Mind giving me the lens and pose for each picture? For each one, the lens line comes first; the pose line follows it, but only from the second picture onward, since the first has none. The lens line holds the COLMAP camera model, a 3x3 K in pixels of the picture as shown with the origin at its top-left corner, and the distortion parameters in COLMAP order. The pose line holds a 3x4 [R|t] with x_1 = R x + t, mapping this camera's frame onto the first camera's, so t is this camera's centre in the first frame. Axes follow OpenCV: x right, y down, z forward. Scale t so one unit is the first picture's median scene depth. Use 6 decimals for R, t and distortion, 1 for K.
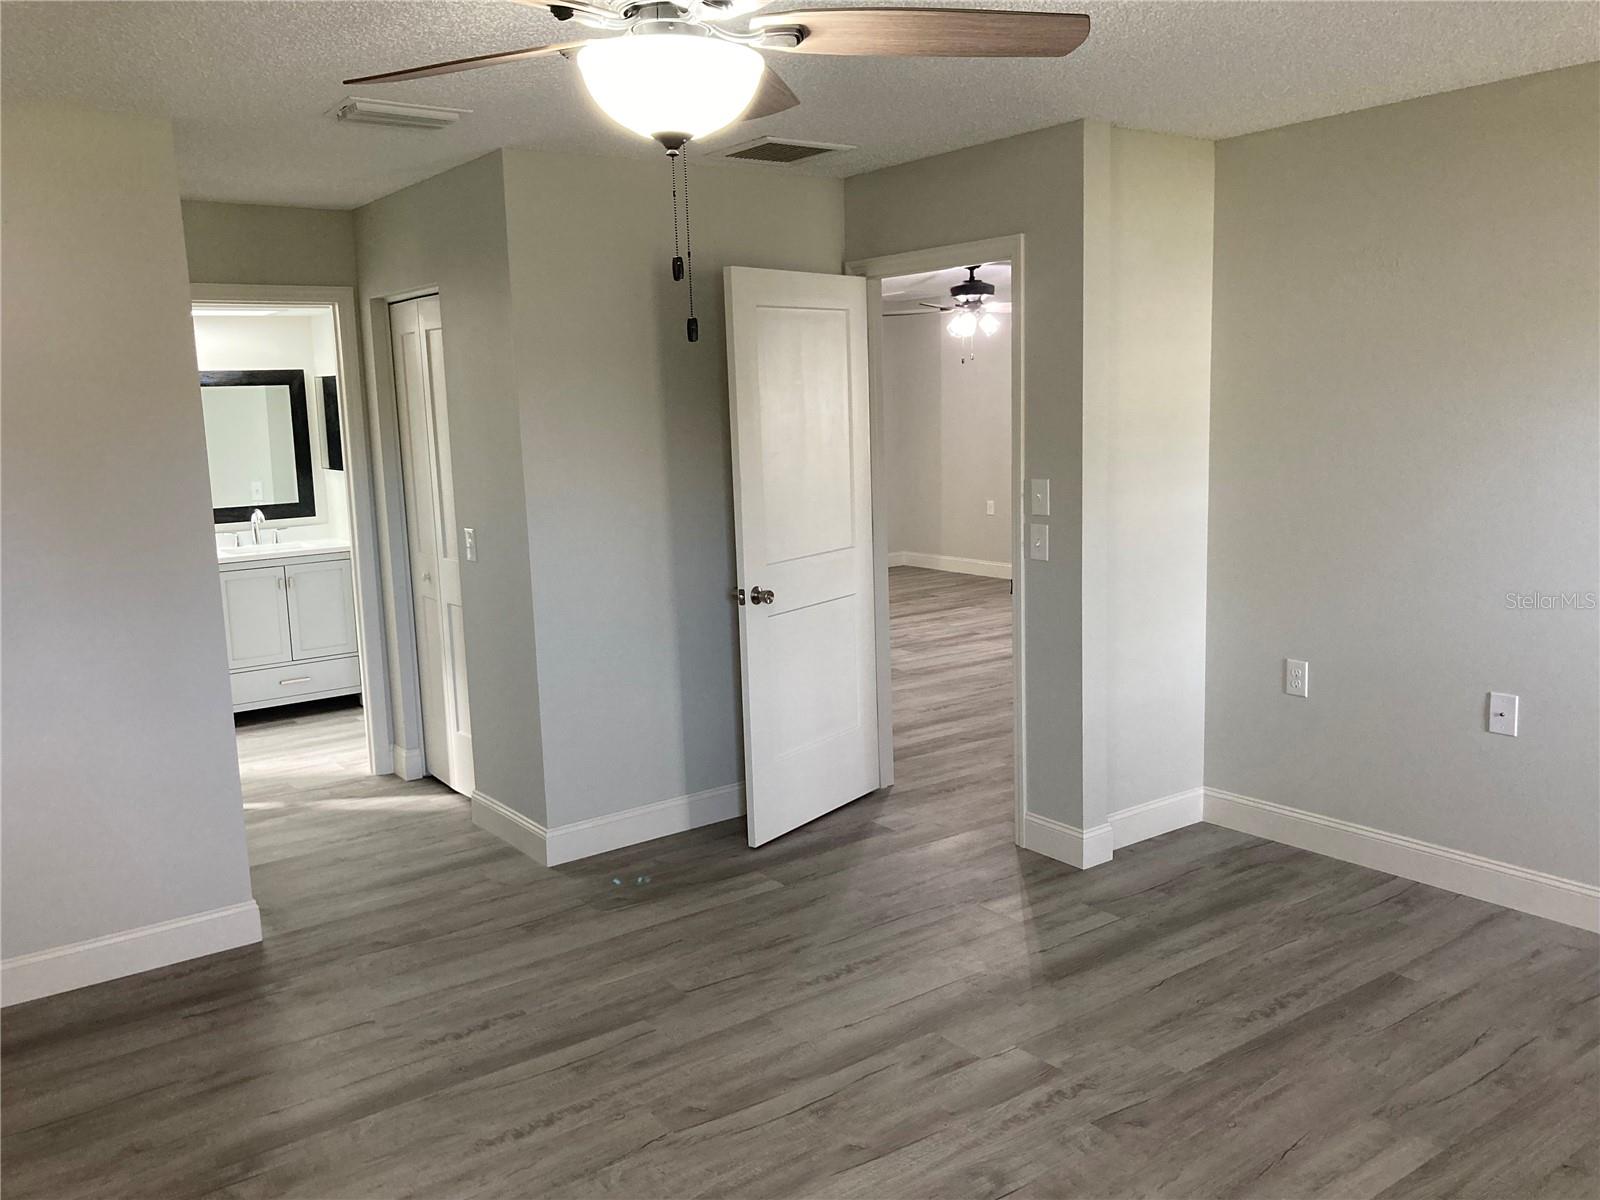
lens RADIAL K [[1304.9, 0, 830.8], [0, 1304.9, 599.7], [0, 0, 1]] dist [0.034379, -0.011219]
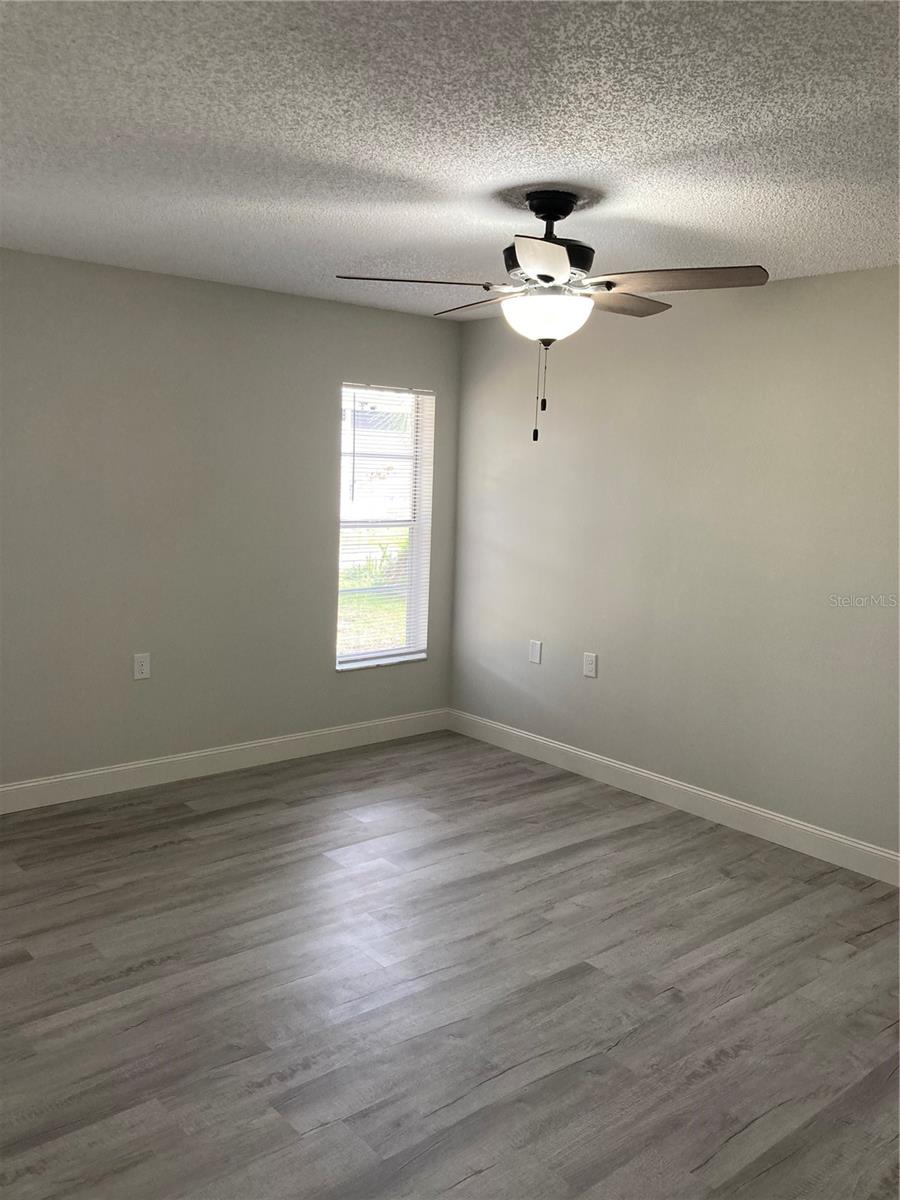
lens RADIAL K [[978.7, 0, 450.0], [0, 978.7, 600.0], [0, 0, 1]] dist [0.034379, -0.011219]
pose [[-0.997768, 0.002502, -0.066728, 0.082902], [-0.017128, 0.956277, 0.291961, -0.266675], [0.064541, 0.292453, -0.954100, 1.657138]]
